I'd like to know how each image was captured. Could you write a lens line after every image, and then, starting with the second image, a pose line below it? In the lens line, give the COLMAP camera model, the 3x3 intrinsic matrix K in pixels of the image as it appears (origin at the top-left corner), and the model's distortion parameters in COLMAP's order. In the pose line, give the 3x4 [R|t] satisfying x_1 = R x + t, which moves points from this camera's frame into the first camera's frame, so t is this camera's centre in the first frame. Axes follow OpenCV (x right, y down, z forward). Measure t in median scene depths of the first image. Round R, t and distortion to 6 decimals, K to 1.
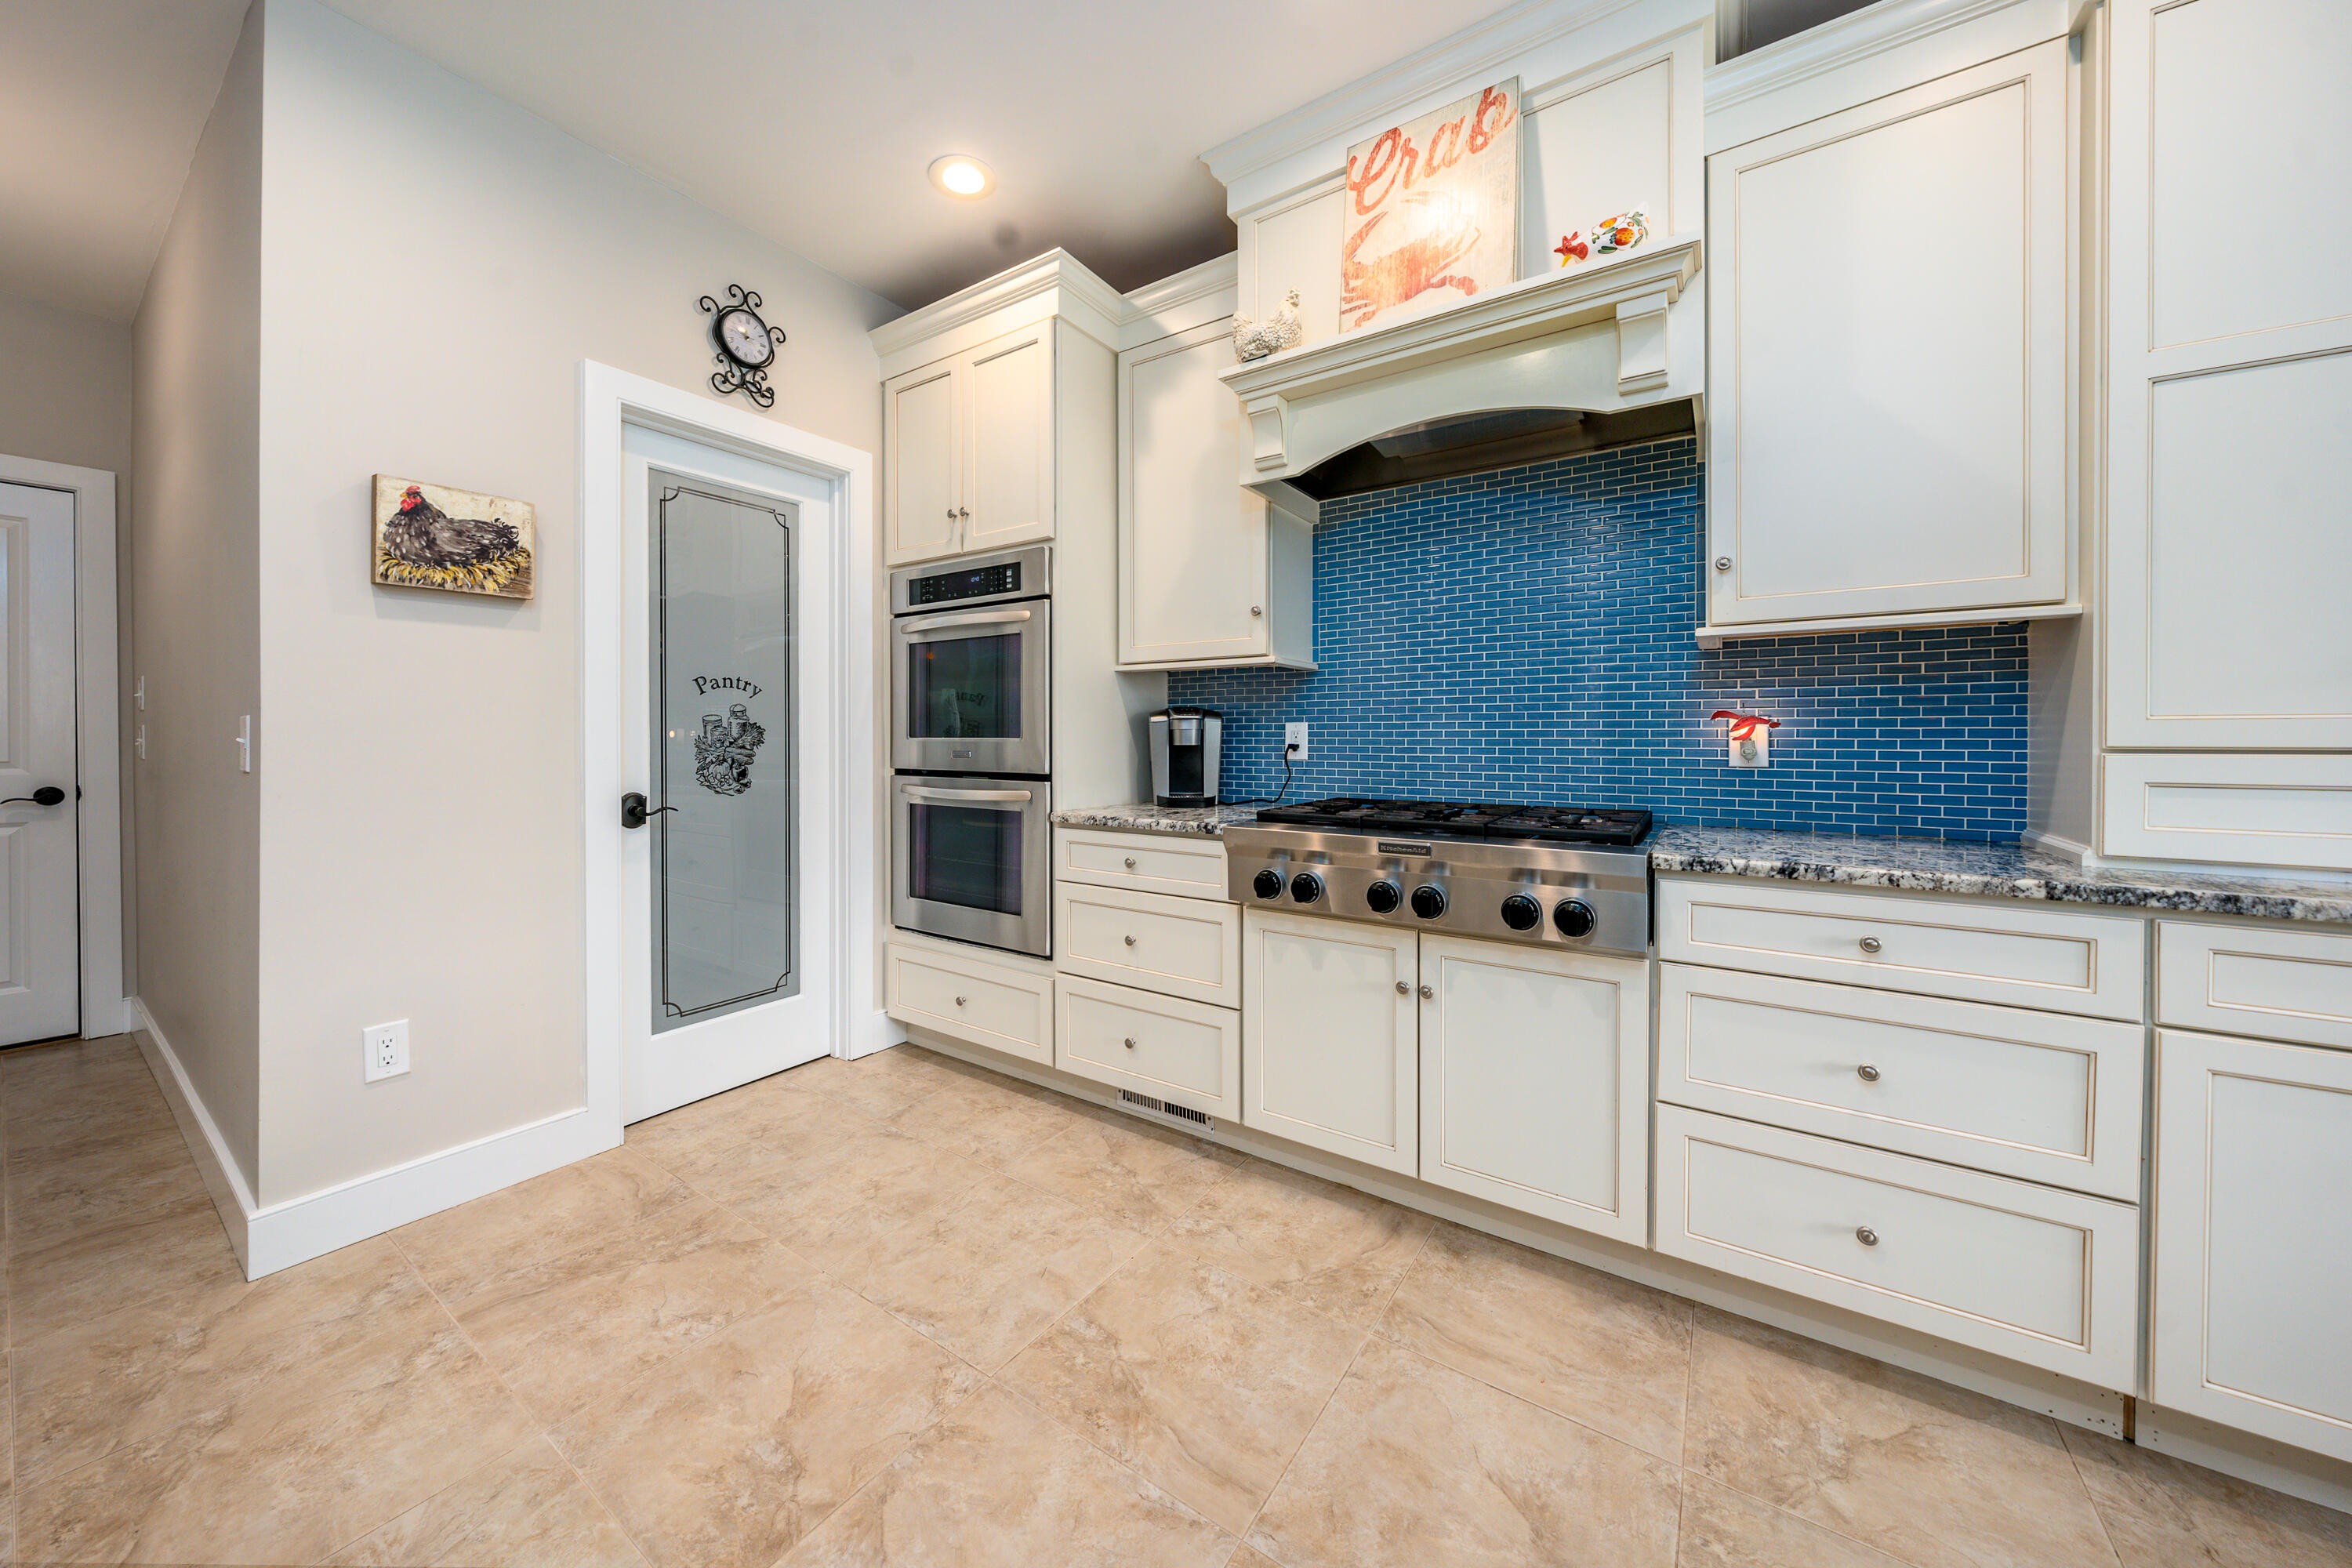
lens RADIAL K [[820.3, 0, 1141.3], [0, 820.3, 746.0], [0, 0, 1]] dist [-0.001401, -0.000250]
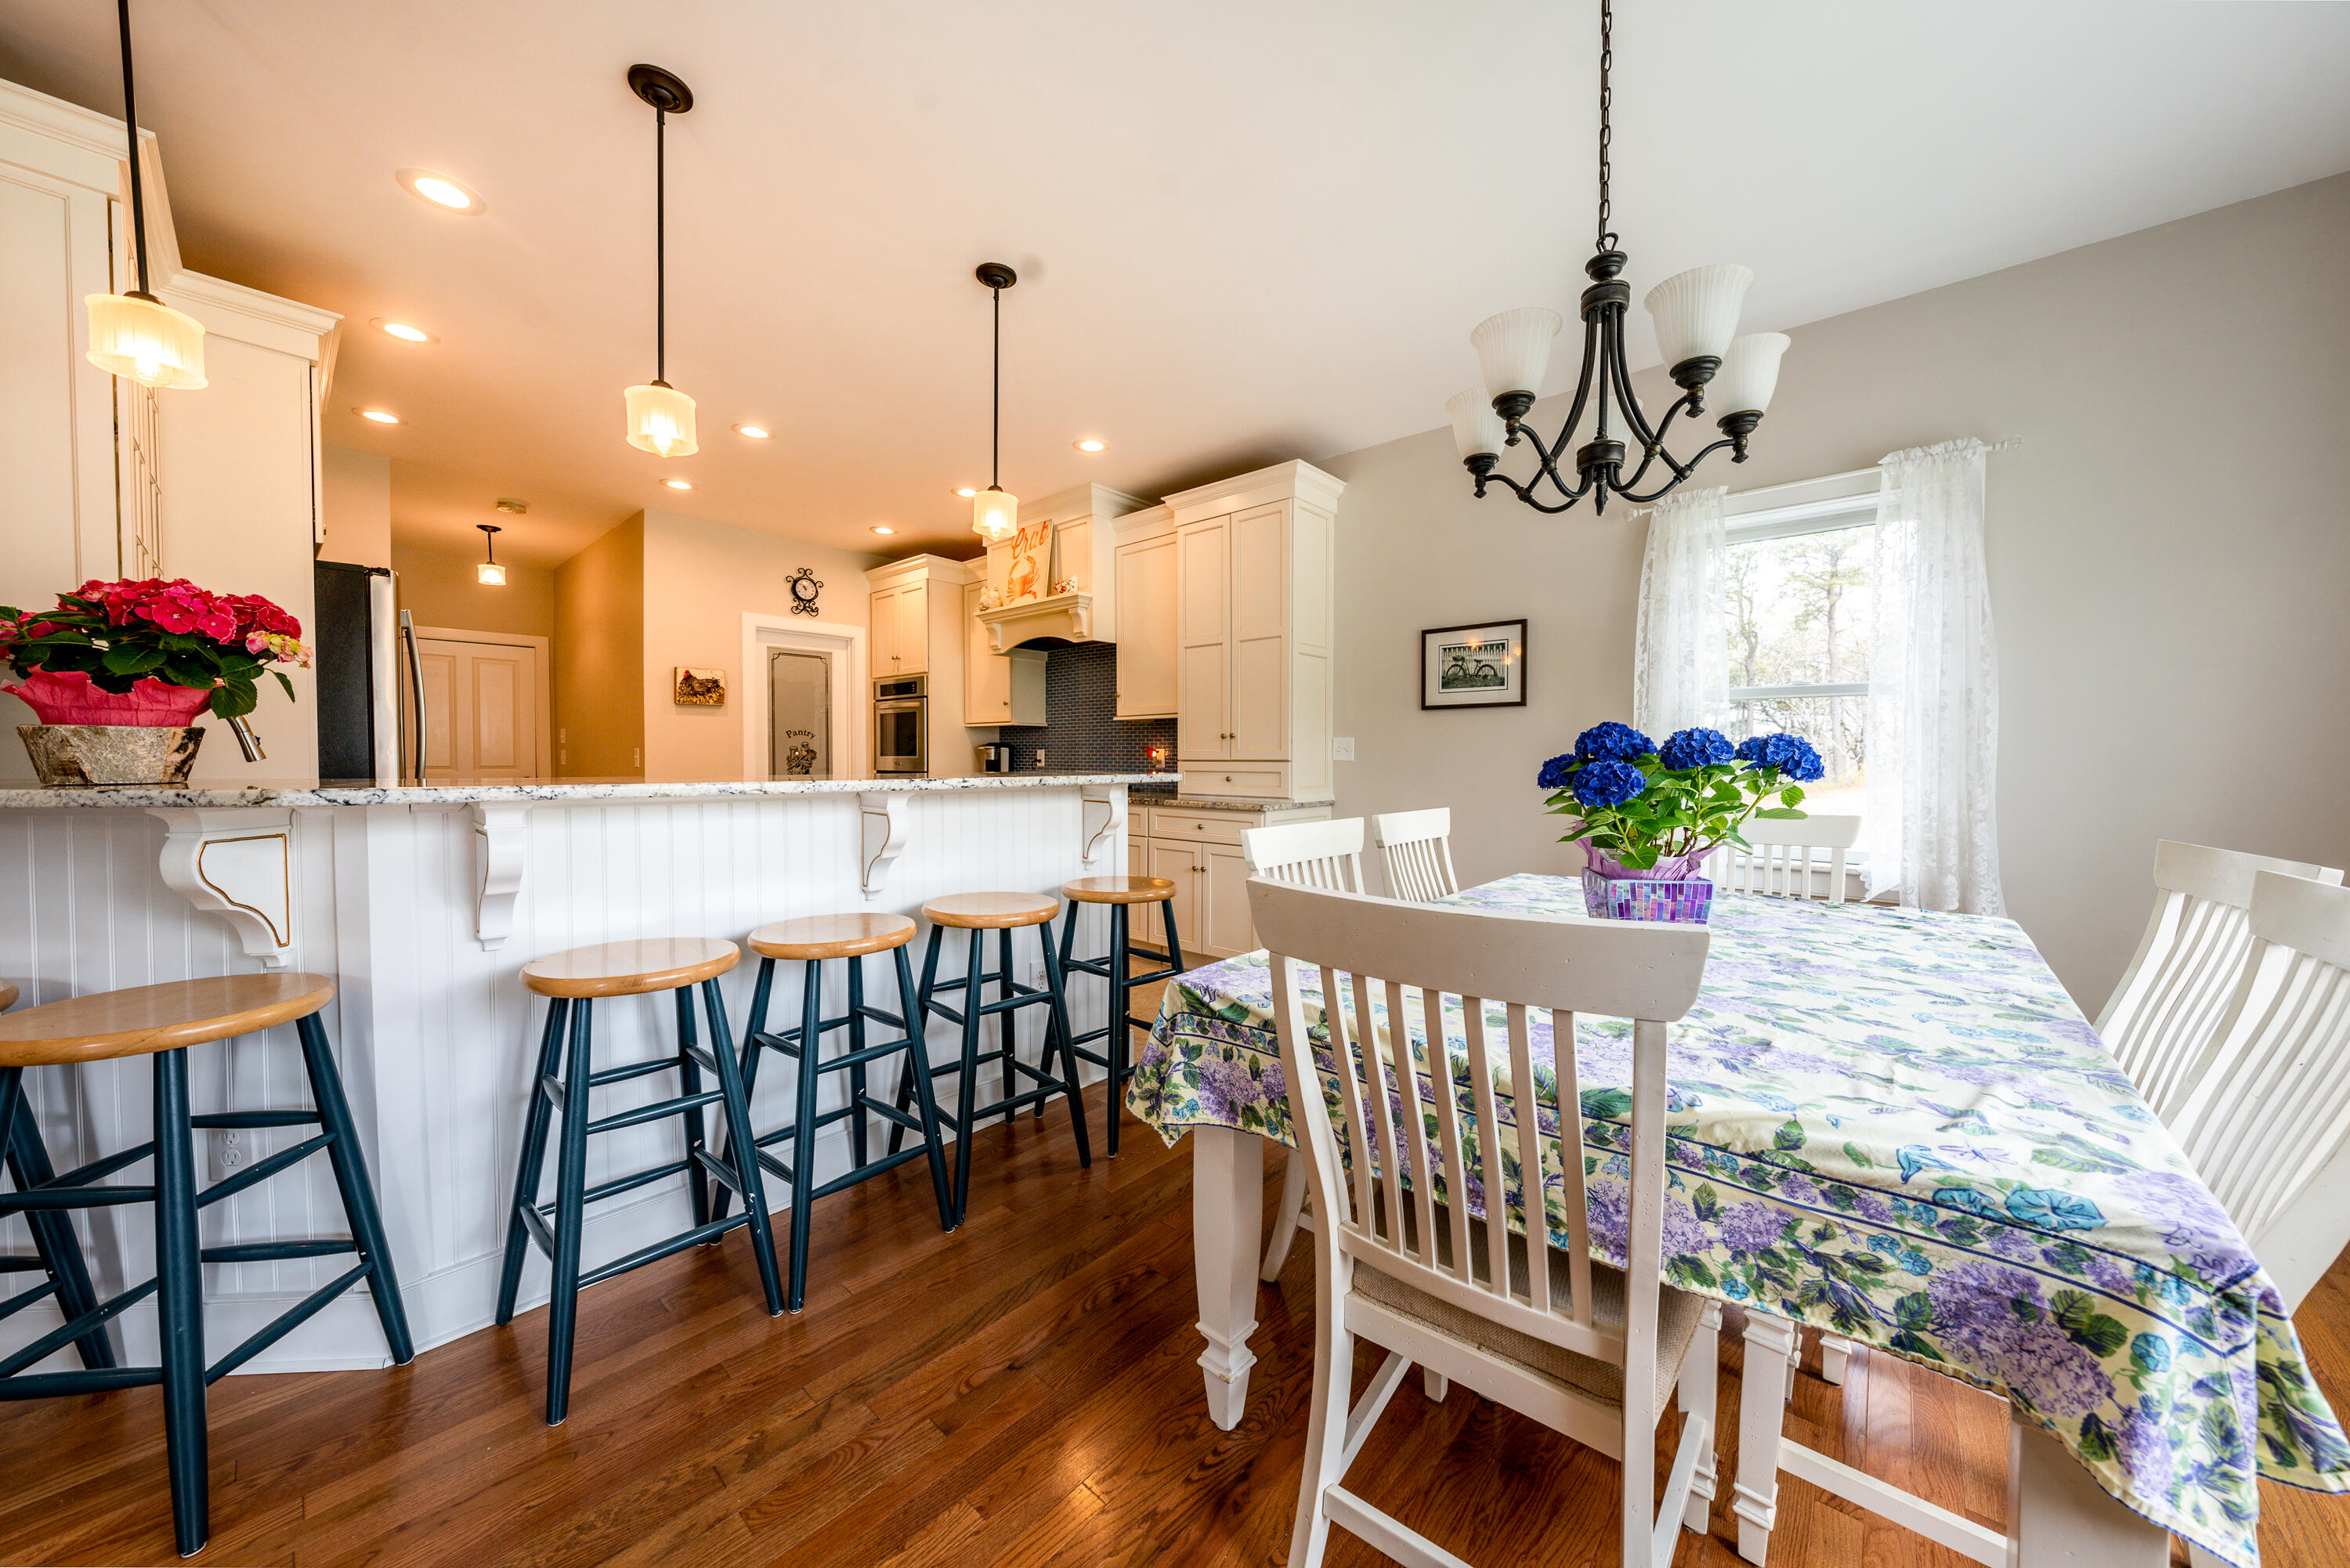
lens RADIAL K [[819.6, 0, 1185.9], [0, 819.6, 782.9], [0, 0, 1]] dist [-0.001401, -0.000250]
pose [[0.993444, 0.006683, -0.114125, 0.902316], [-0.004322, 0.999772, 0.020927, 0.014118], [0.114239, -0.020297, 0.993246, -1.268363]]
